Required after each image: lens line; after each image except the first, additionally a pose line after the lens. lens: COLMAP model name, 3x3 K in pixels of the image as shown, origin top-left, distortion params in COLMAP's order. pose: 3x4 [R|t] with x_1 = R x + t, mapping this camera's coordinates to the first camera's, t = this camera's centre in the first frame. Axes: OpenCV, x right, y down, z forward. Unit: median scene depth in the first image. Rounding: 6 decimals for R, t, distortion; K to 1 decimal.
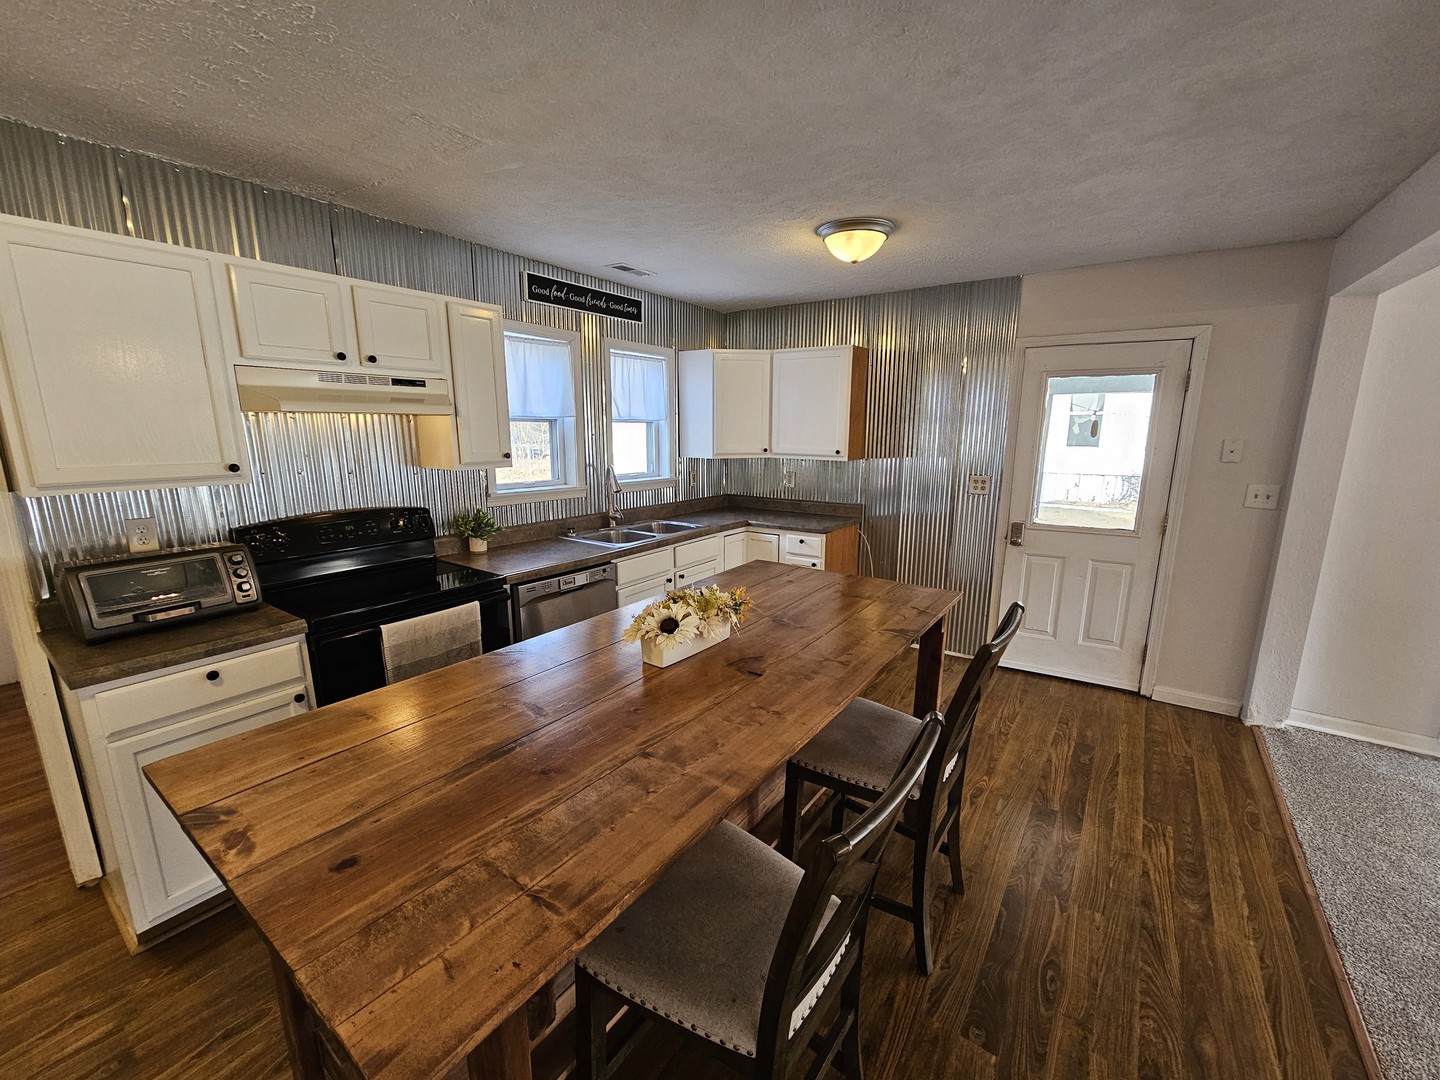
lens RADIAL K [[585.9, 0, 727.5], [0, 585.9, 545.1], [0, 0, 1]] dist [0.000112, 0.000052]
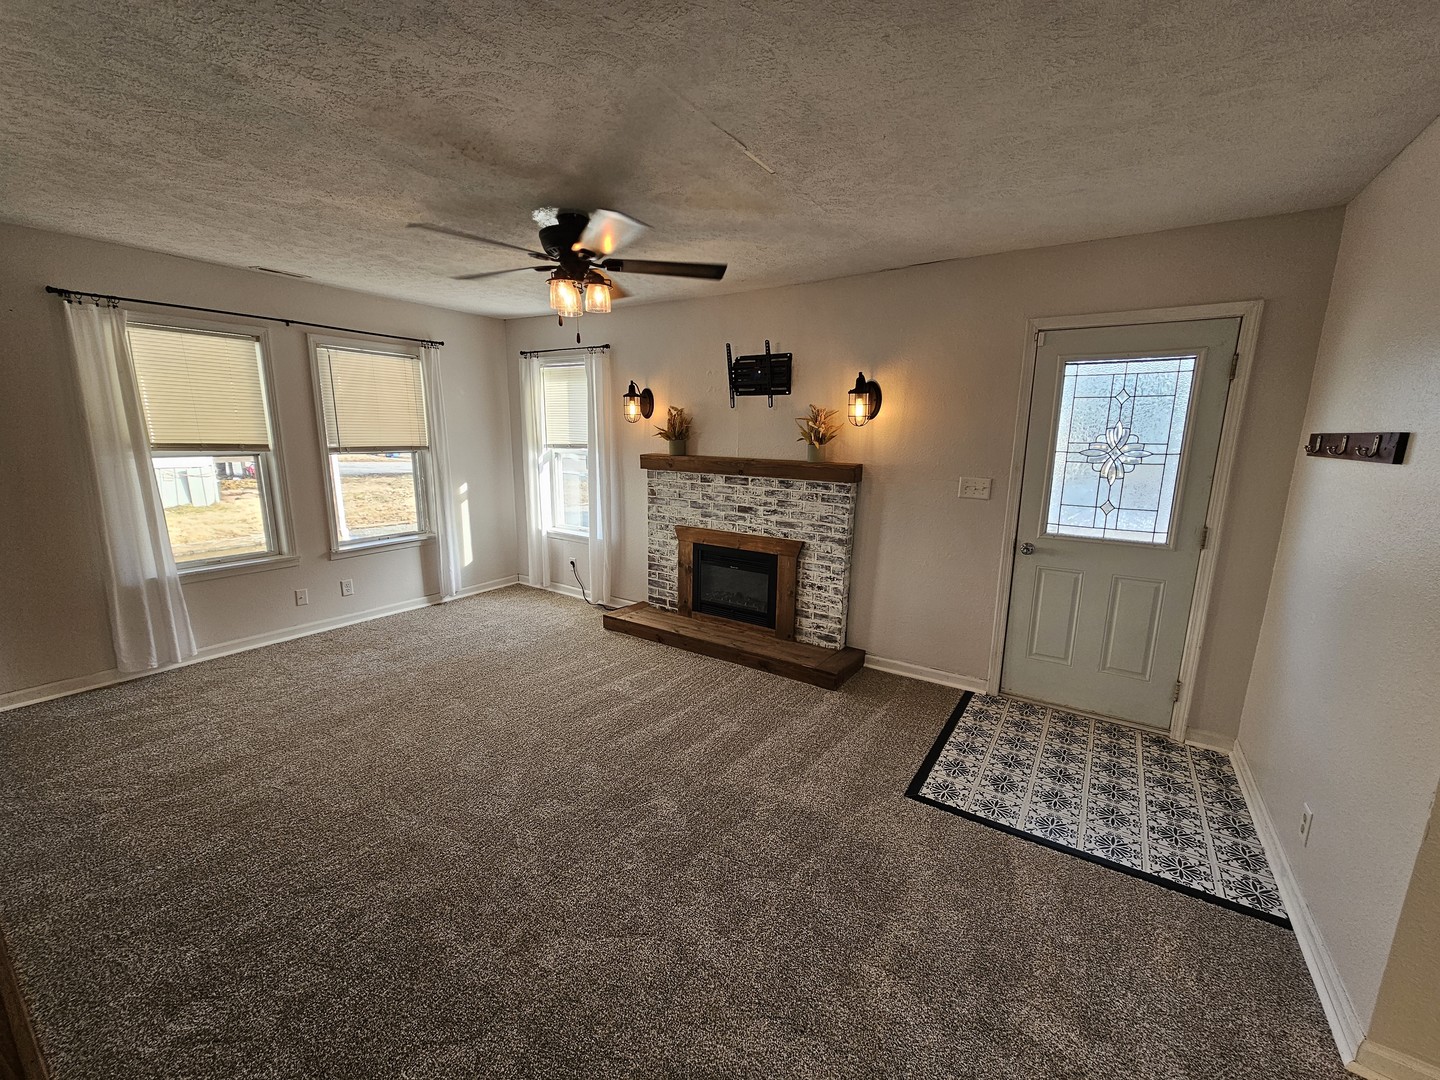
lens RADIAL K [[585.9, 0, 727.5], [0, 585.9, 545.1], [0, 0, 1]] dist [0.000112, 0.000052]
pose [[-0.023626, -0.202657, 0.978965, 0.046416], [0.183767, 0.961672, 0.203512, 0.060283], [-0.982686, 0.184710, 0.014521, -0.233111]]
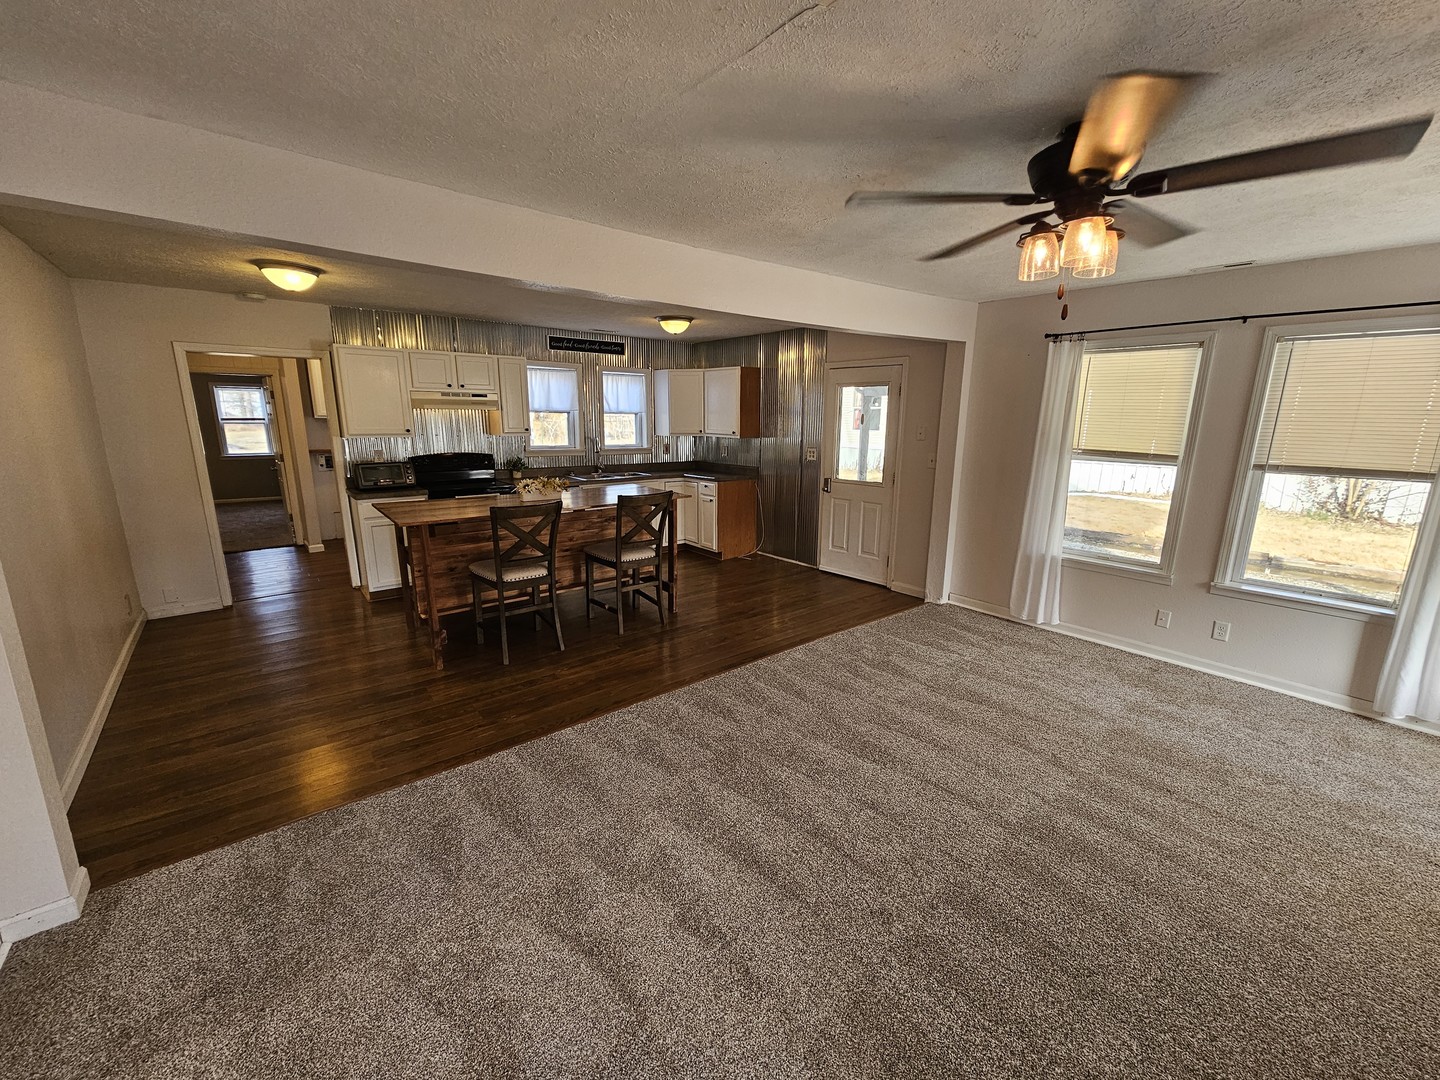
lens RADIAL K [[585.9, 0, 727.5], [0, 585.9, 545.1], [0, 0, 1]] dist [0.000112, 0.000052]
pose [[0.962383, 0.064281, -0.263981, 0.707142], [-0.060178, 0.997908, 0.023607, 0.130363], [0.264947, -0.006833, 0.964239, -0.646801]]
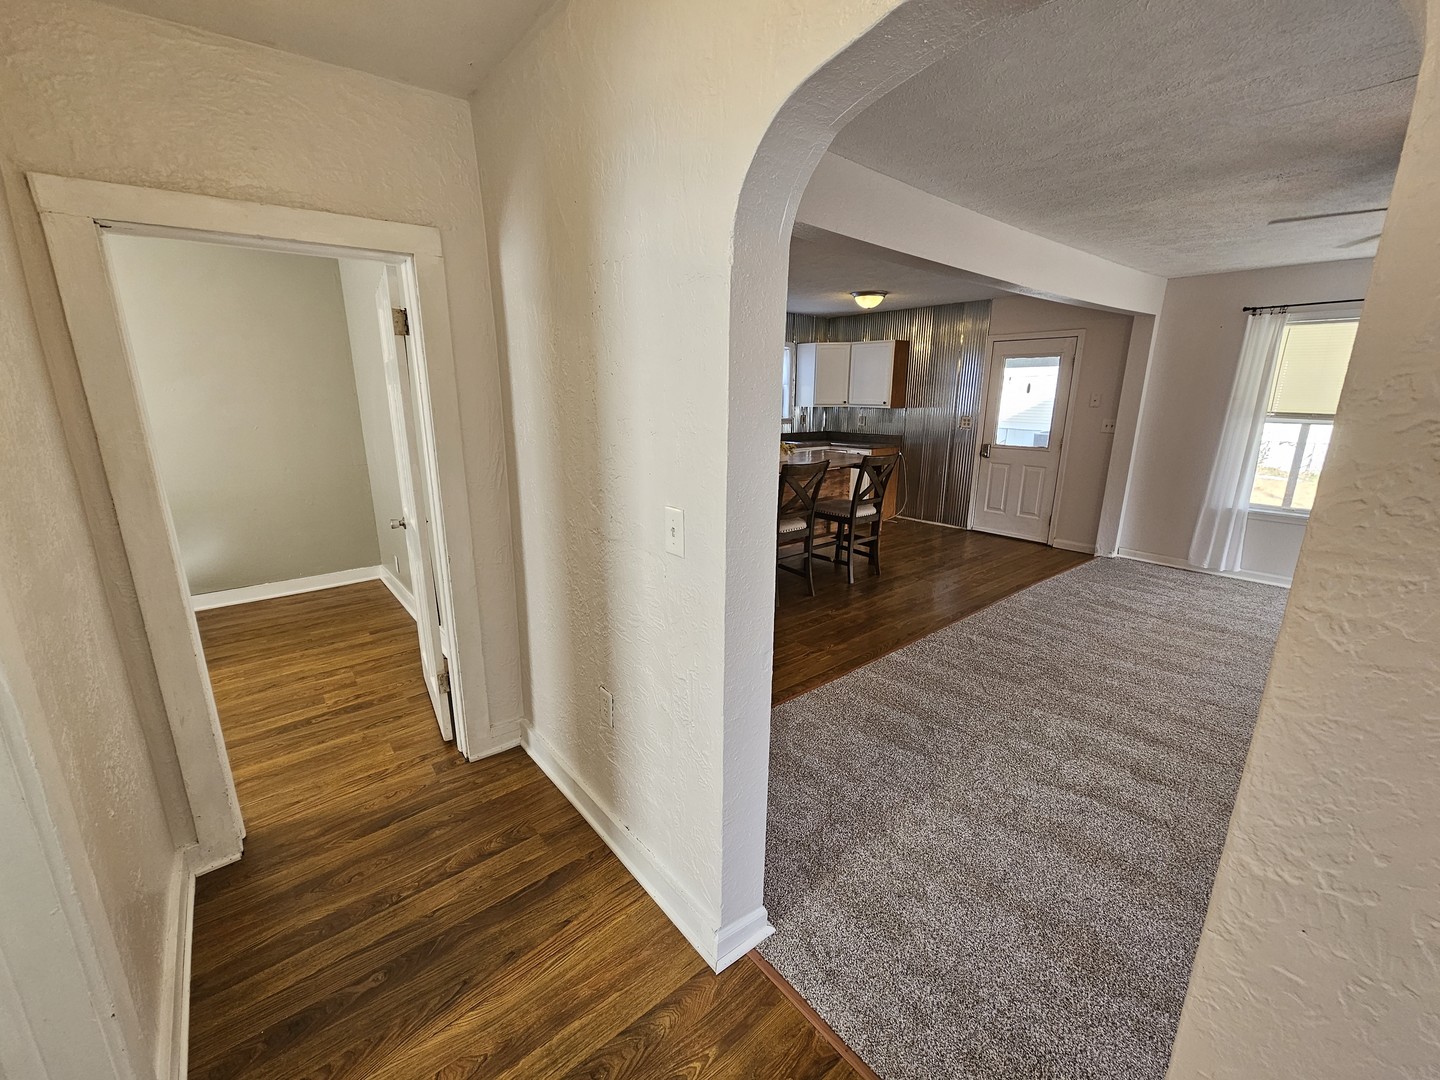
lens RADIAL K [[585.9, 0, 727.5], [0, 585.9, 545.1], [0, 0, 1]] dist [0.000112, 0.000052]
pose [[0.965780, 0.066903, -0.250584, 0.229056], [-0.054414, 0.996922, 0.056449, 0.212150], [0.253589, -0.040882, 0.966448, -0.911382]]
